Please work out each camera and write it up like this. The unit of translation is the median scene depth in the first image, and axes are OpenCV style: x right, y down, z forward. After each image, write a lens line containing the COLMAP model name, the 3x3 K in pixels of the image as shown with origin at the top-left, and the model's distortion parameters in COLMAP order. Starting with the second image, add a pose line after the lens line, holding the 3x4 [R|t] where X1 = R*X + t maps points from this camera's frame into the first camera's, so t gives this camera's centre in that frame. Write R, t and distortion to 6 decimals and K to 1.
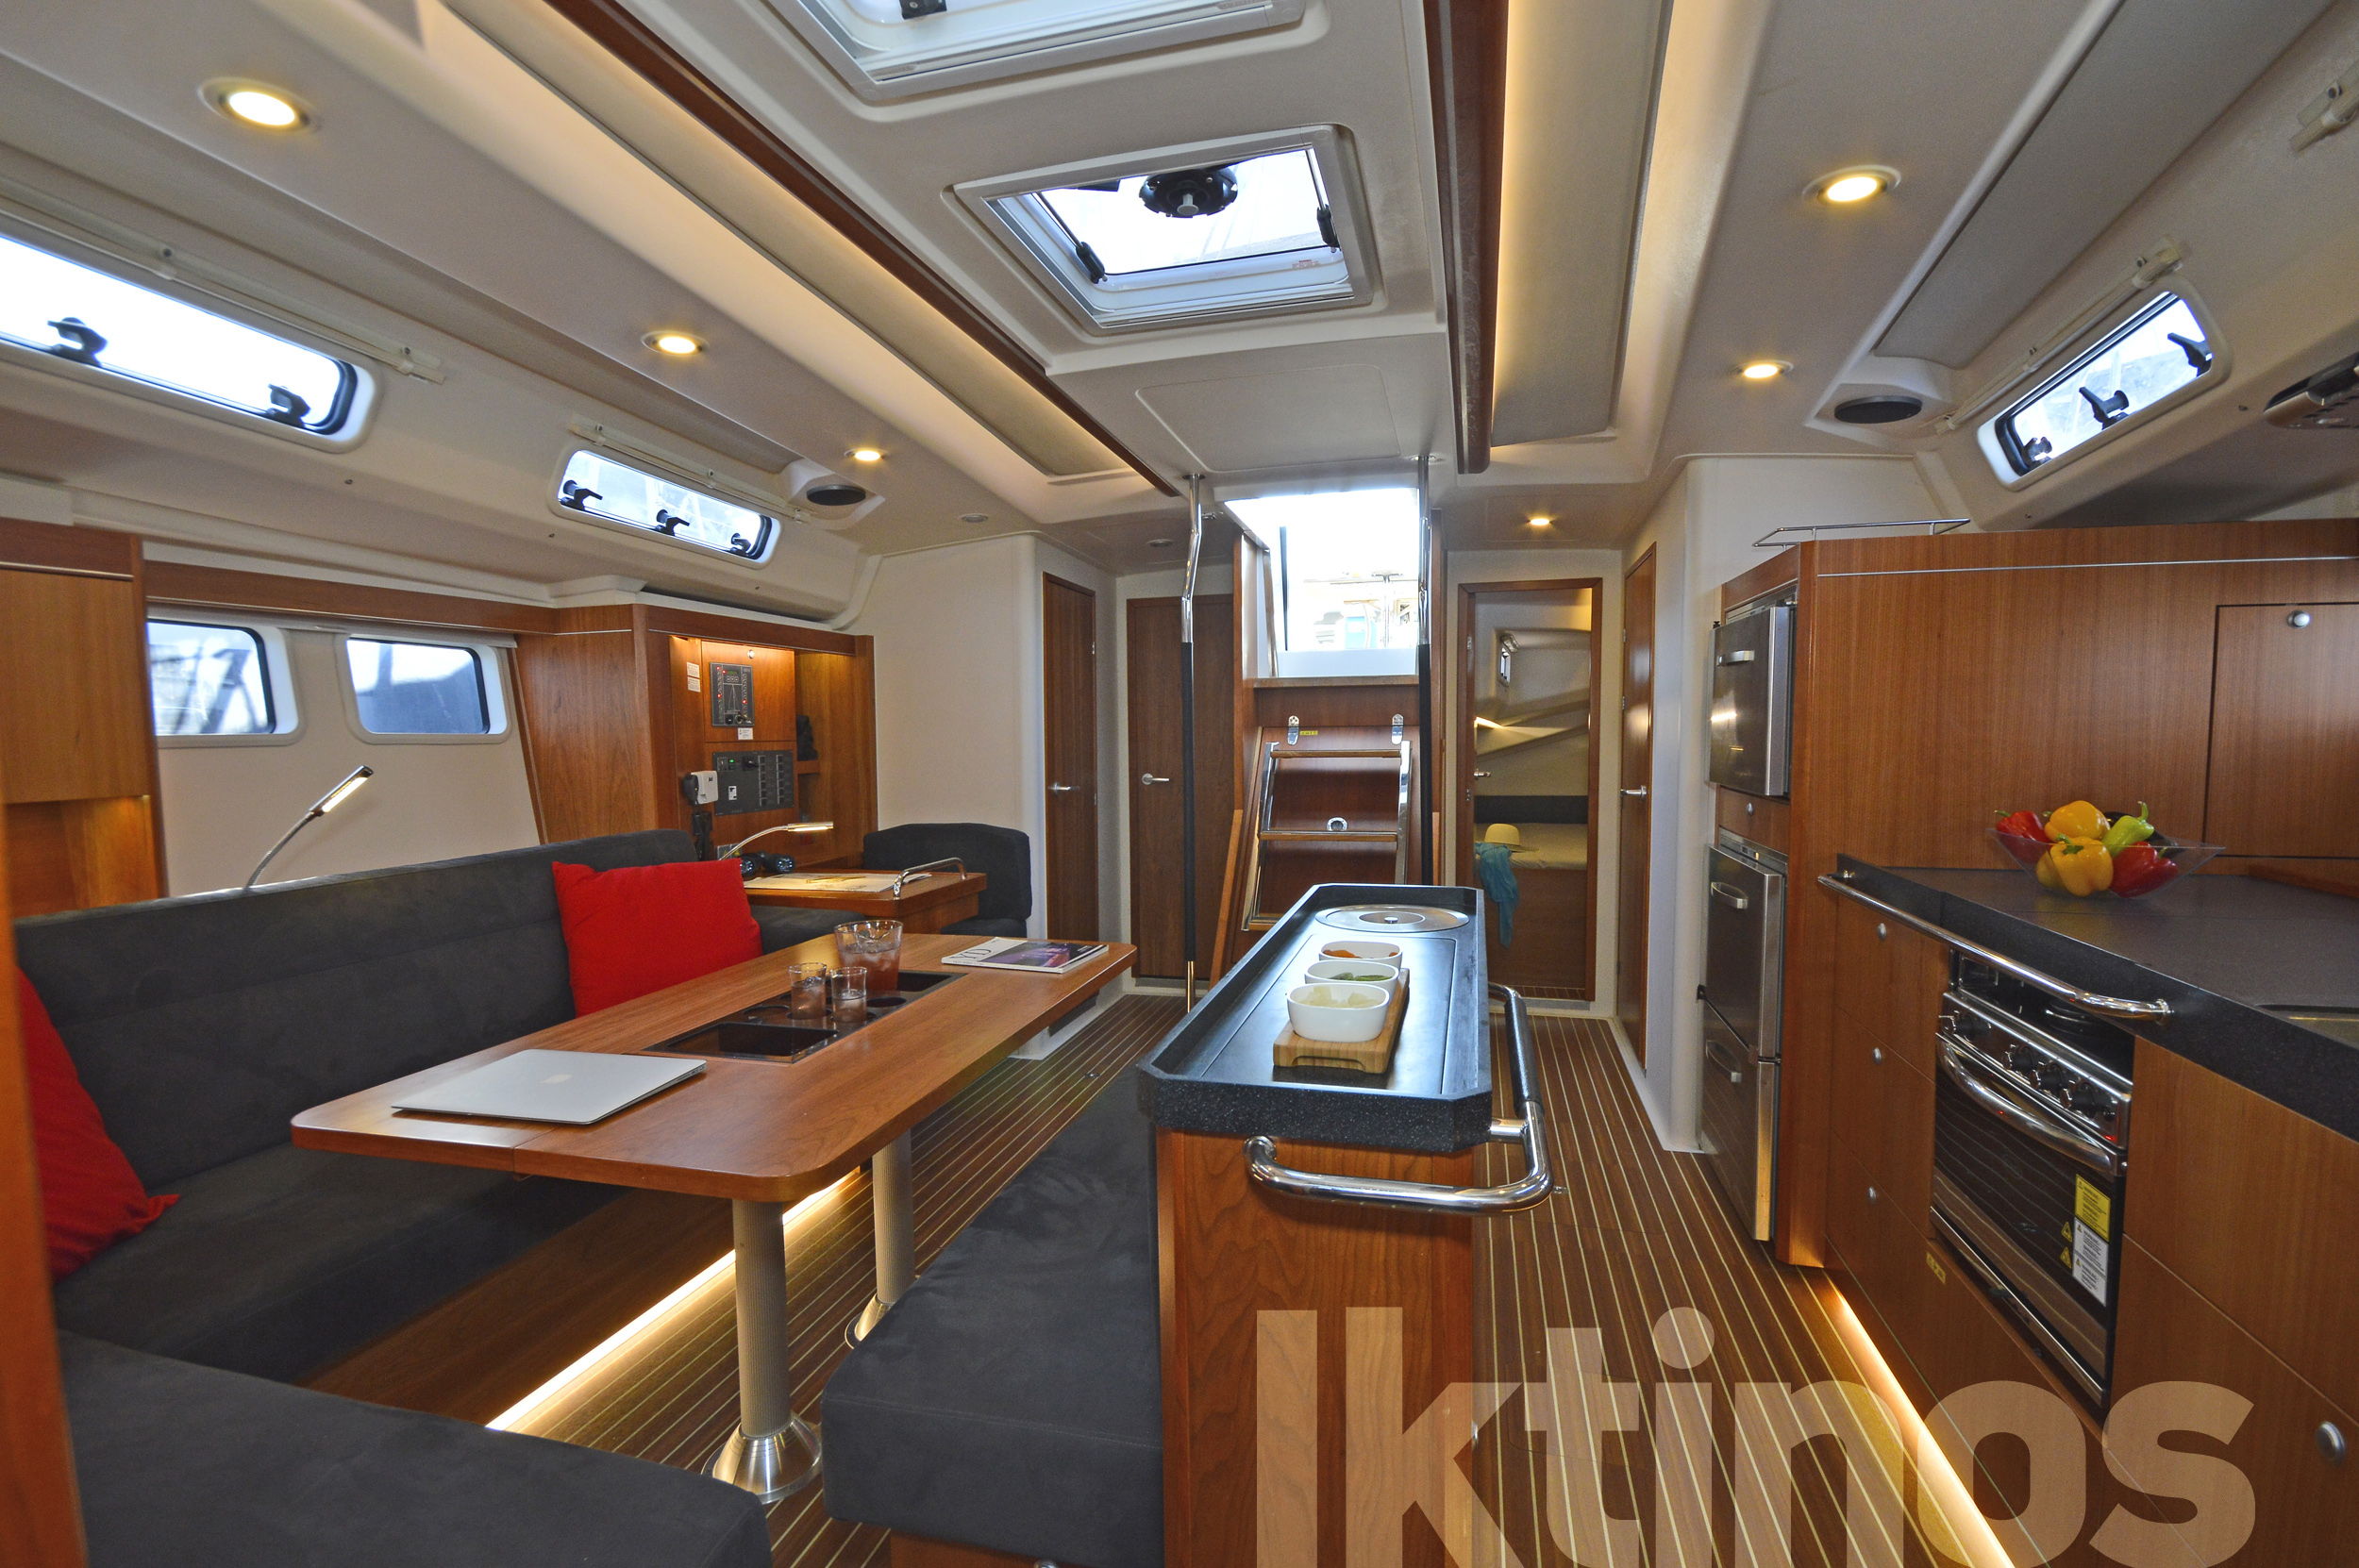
lens RADIAL K [[1052.4, 0, 1184.4], [0, 1052.4, 800.4], [0, 0, 1]] dist [-0.002253, -0.000970]
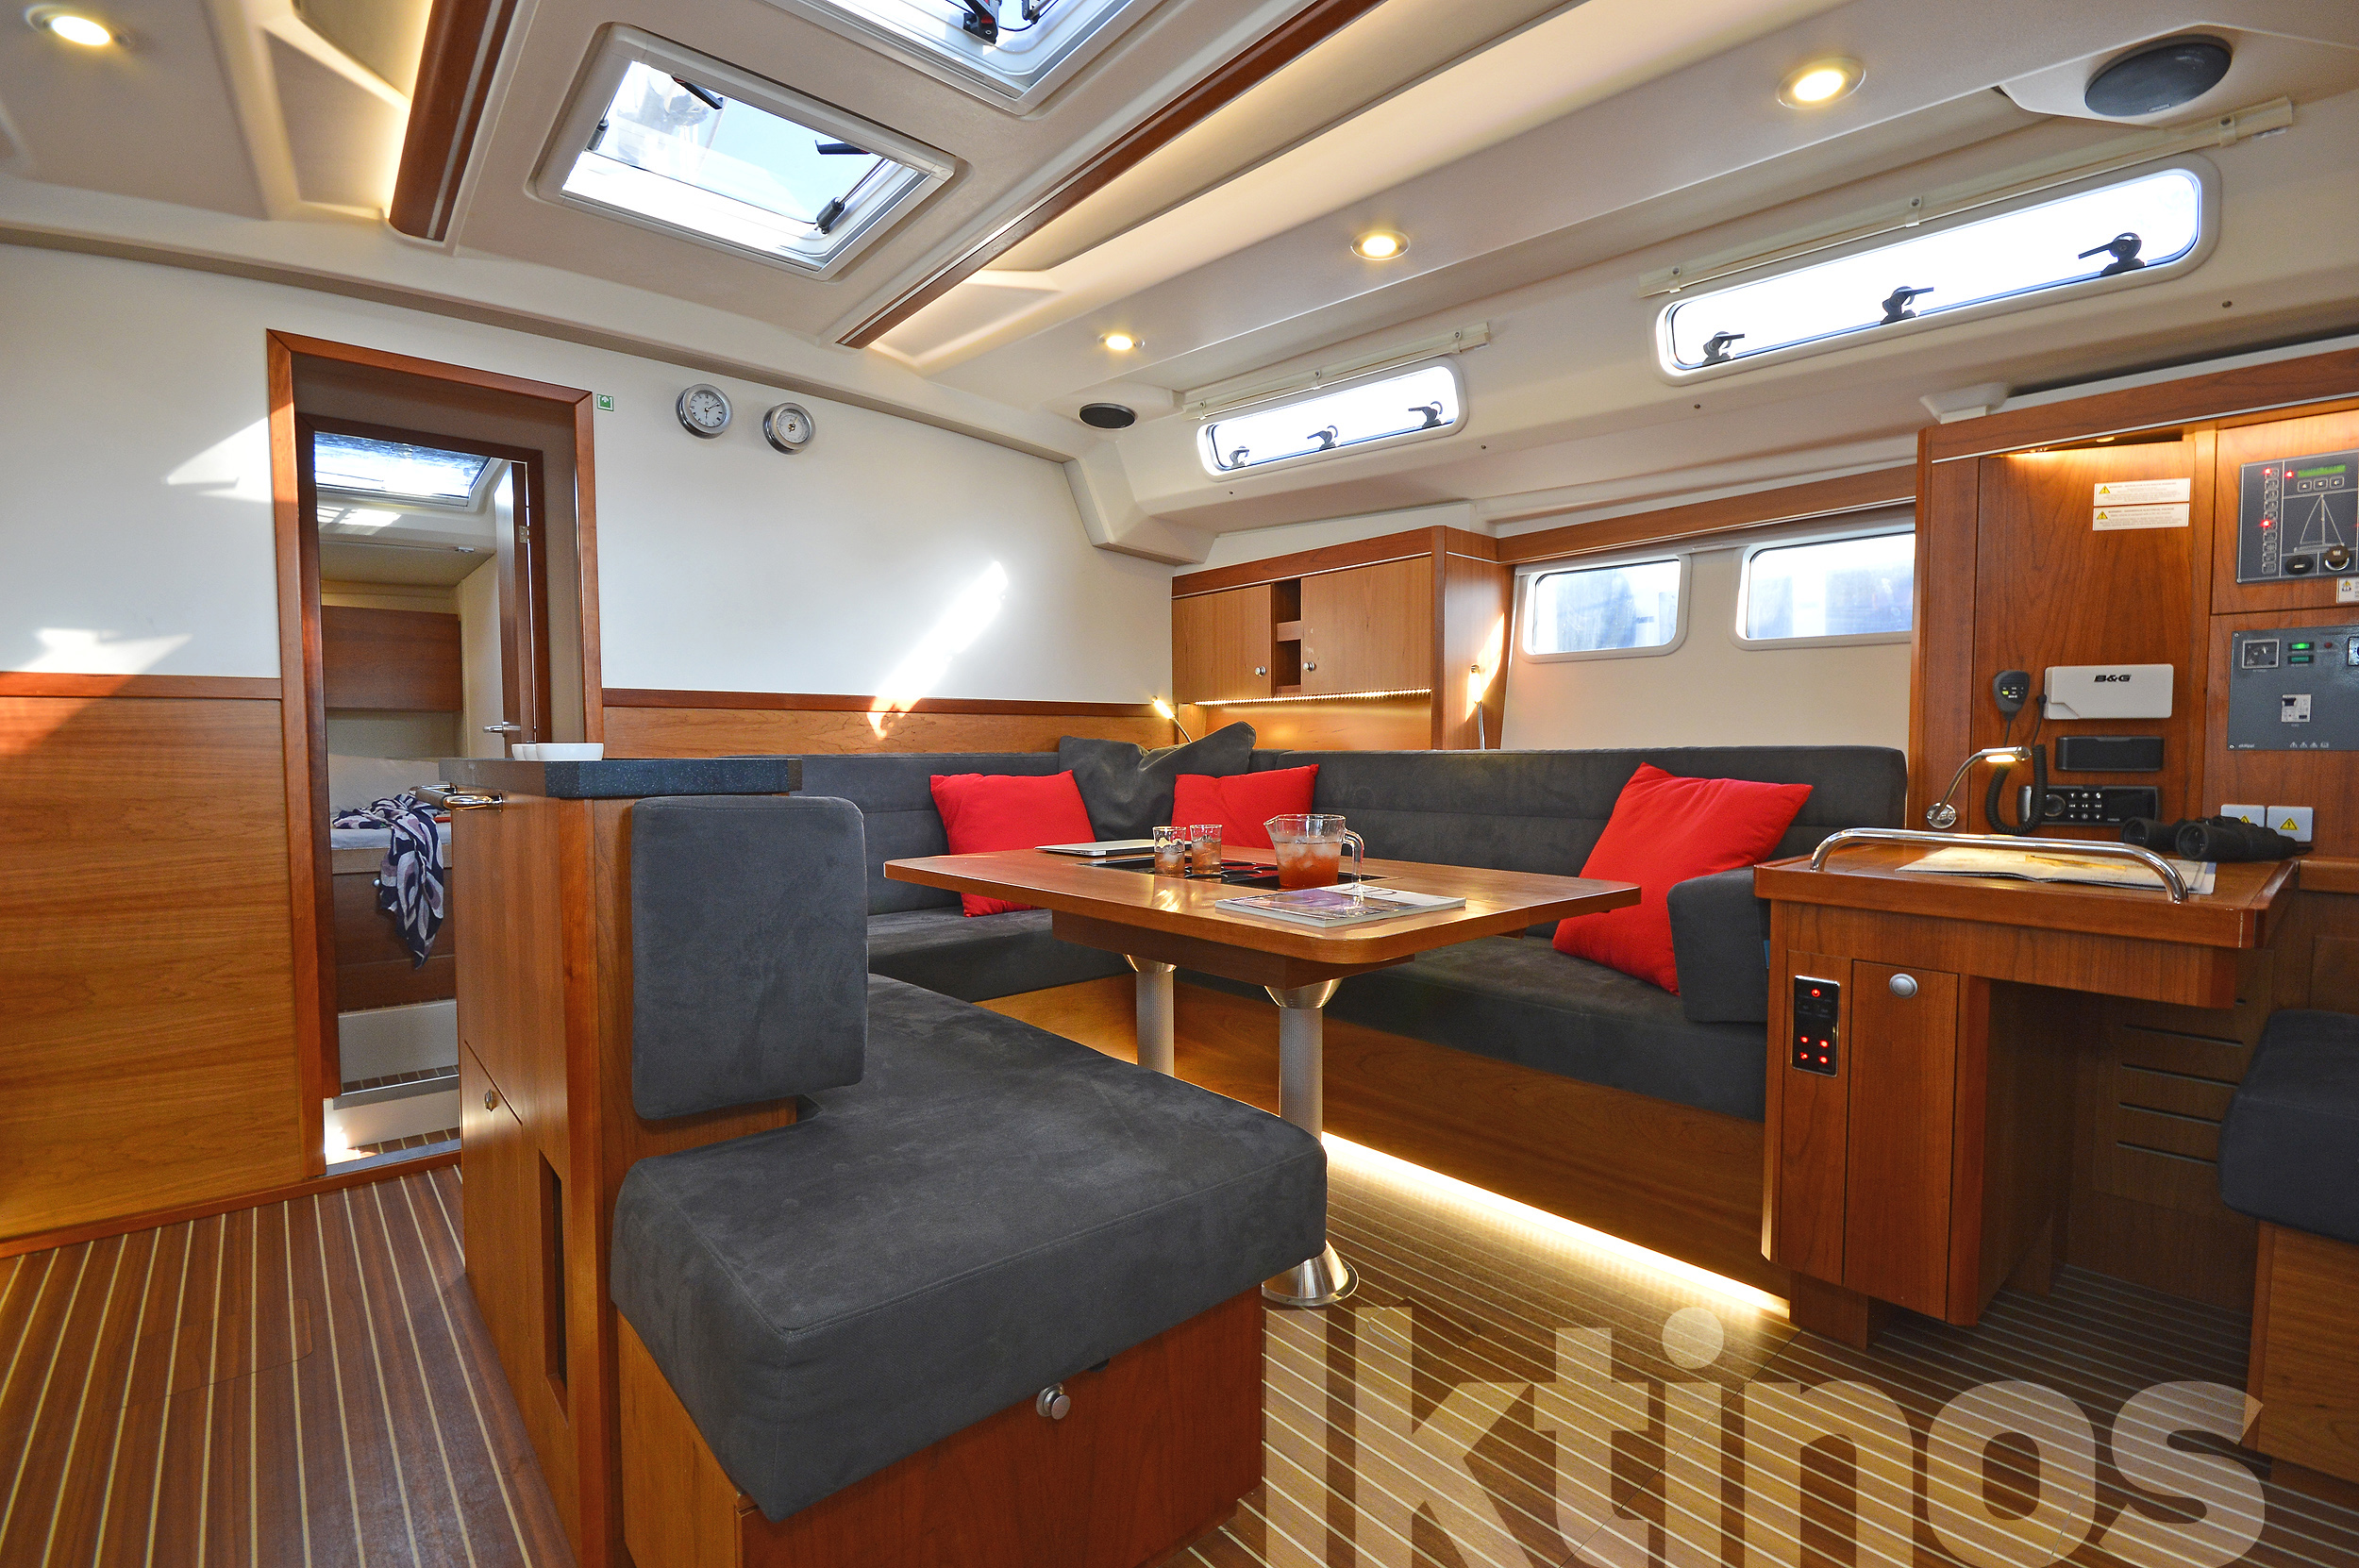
lens RADIAL K [[1047.0, 0, 1184.3], [0, 1047.0, 802.7], [0, 0, 1]] dist [0.008606, -0.011610]
pose [[-0.553819, 0.059893, -0.830480, 0.353073], [-0.045265, 0.993769, 0.101855, 0.014068], [0.831406, 0.094001, -0.547657, 0.974822]]
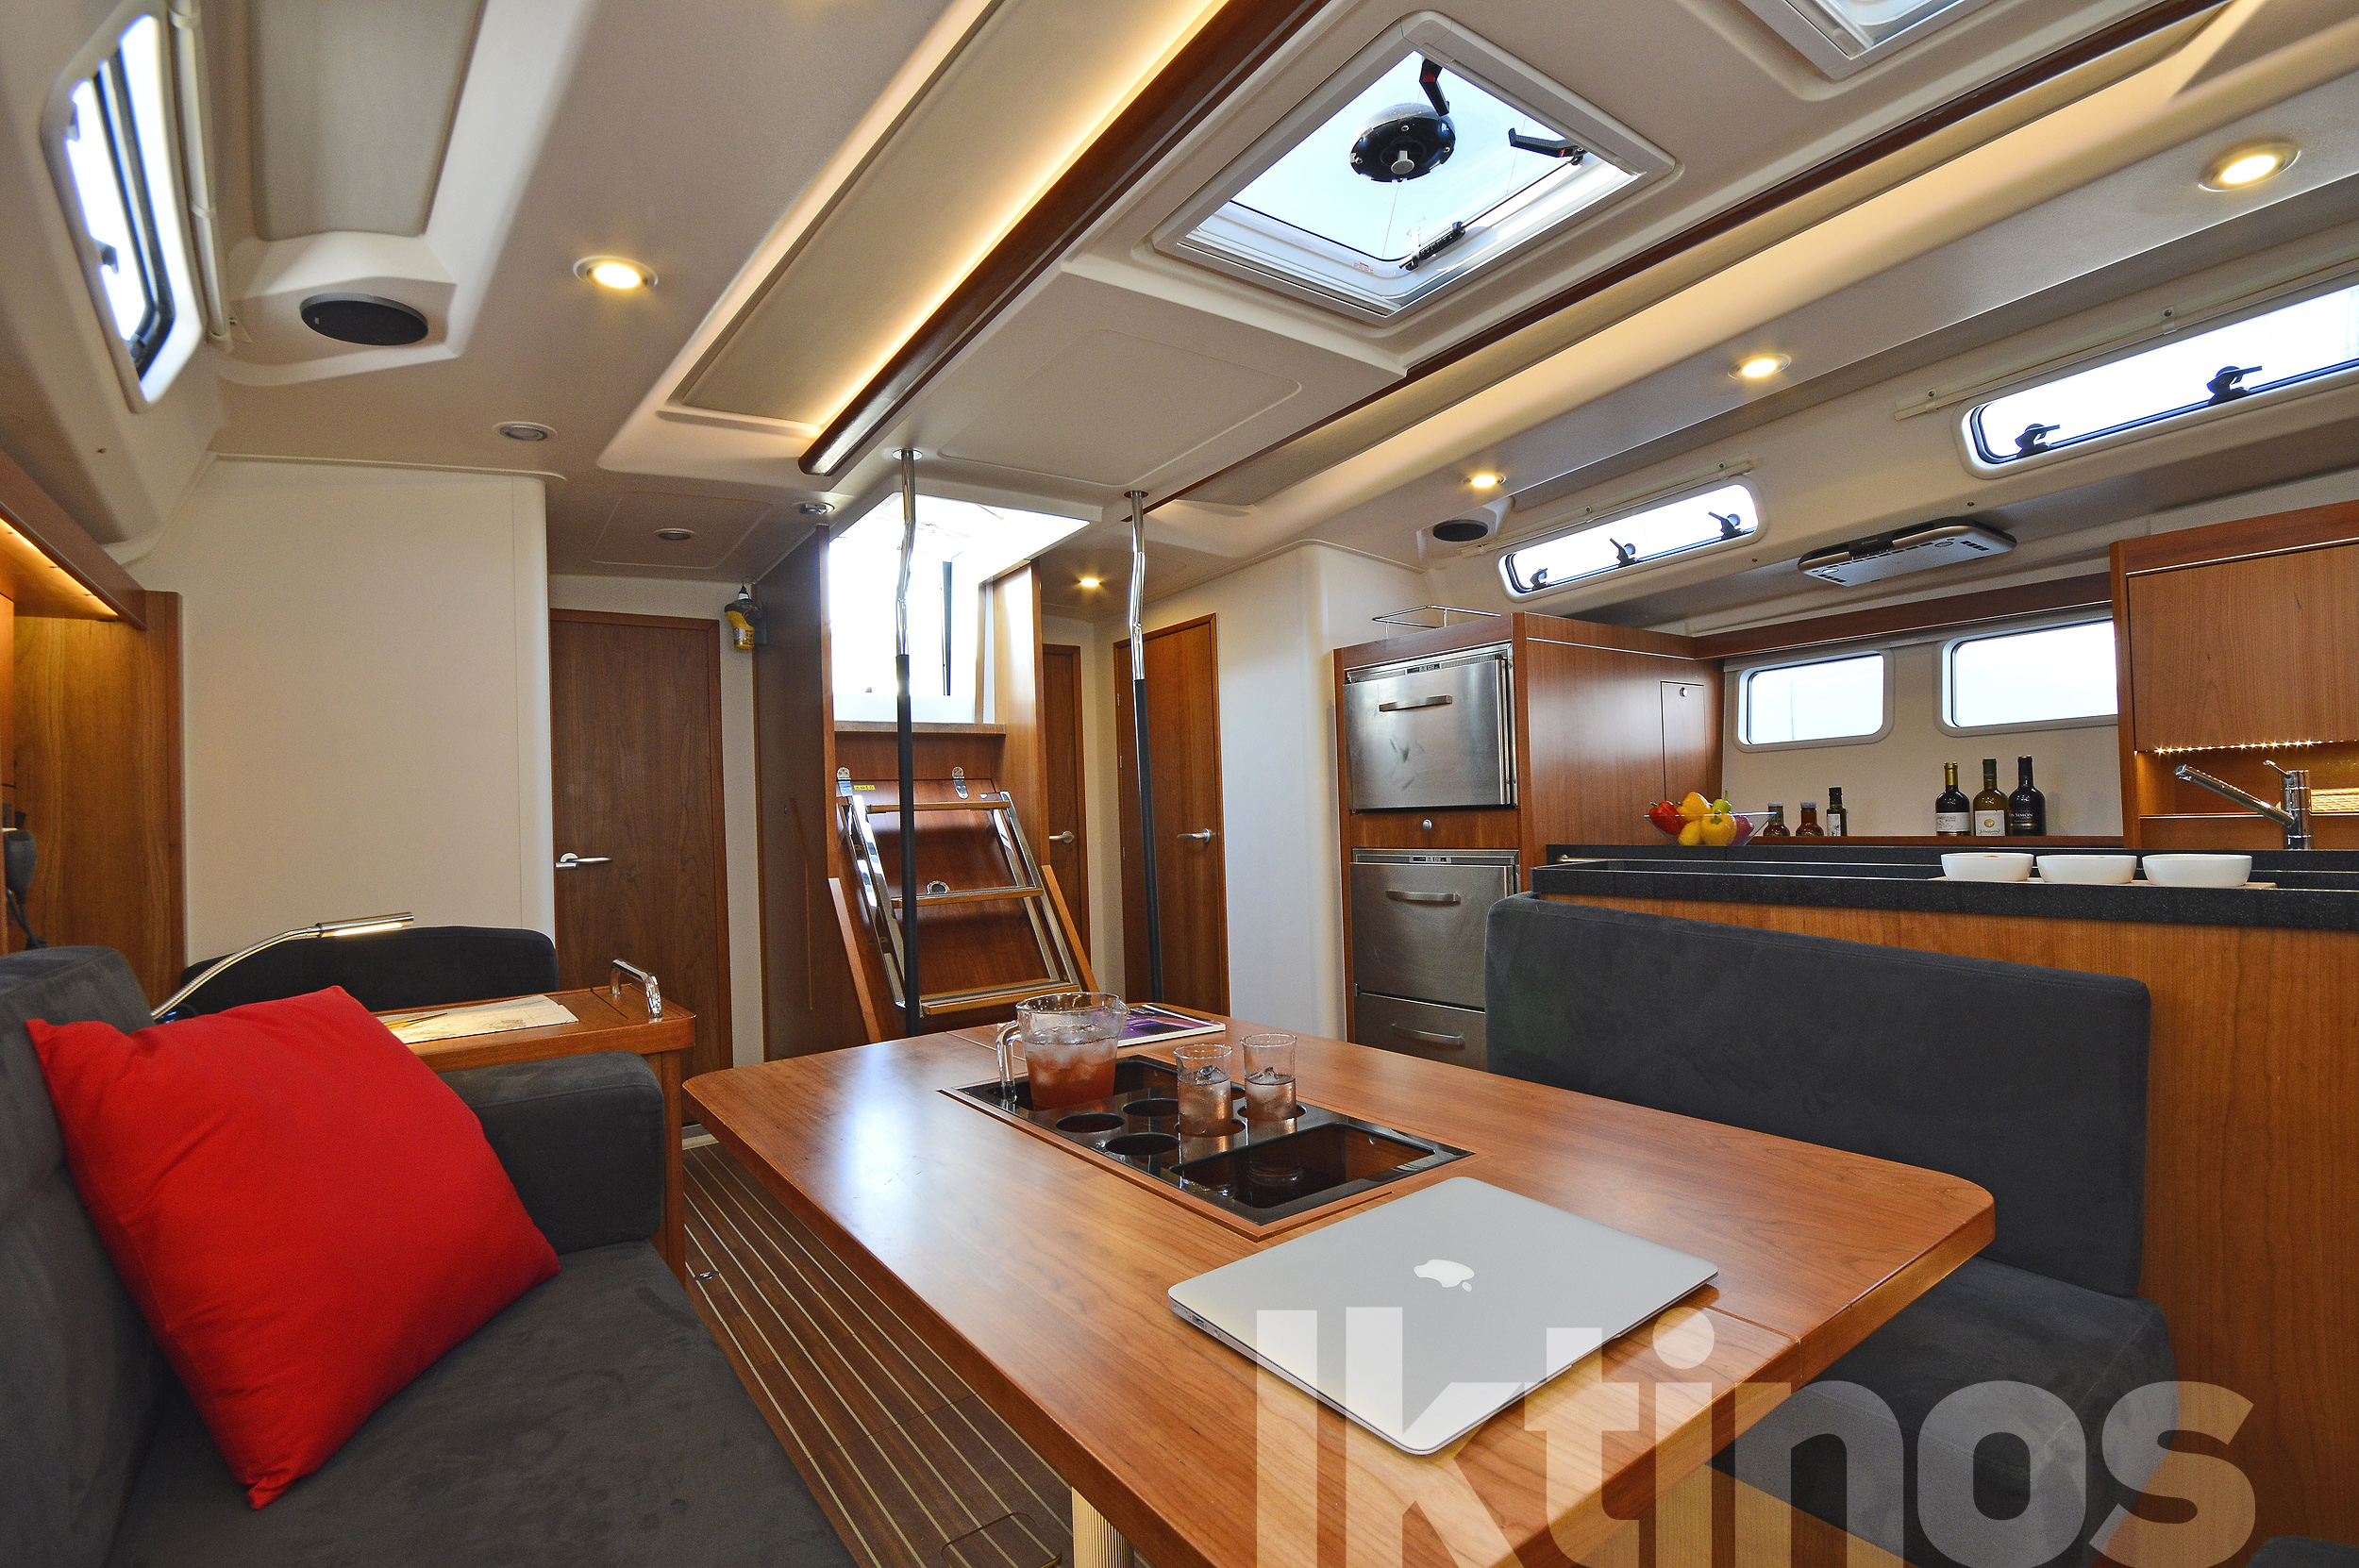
lens RADIAL K [[1047.0, 0, 1184.3], [0, 1047.0, 802.7], [0, 0, 1]] dist [0.008606, -0.011610]
pose [[0.628369, -0.001117, 0.777915, -0.518122], [0.082820, 0.994412, -0.065471, 0.034609], [-0.773494, 0.105567, 0.624950, 0.372072]]
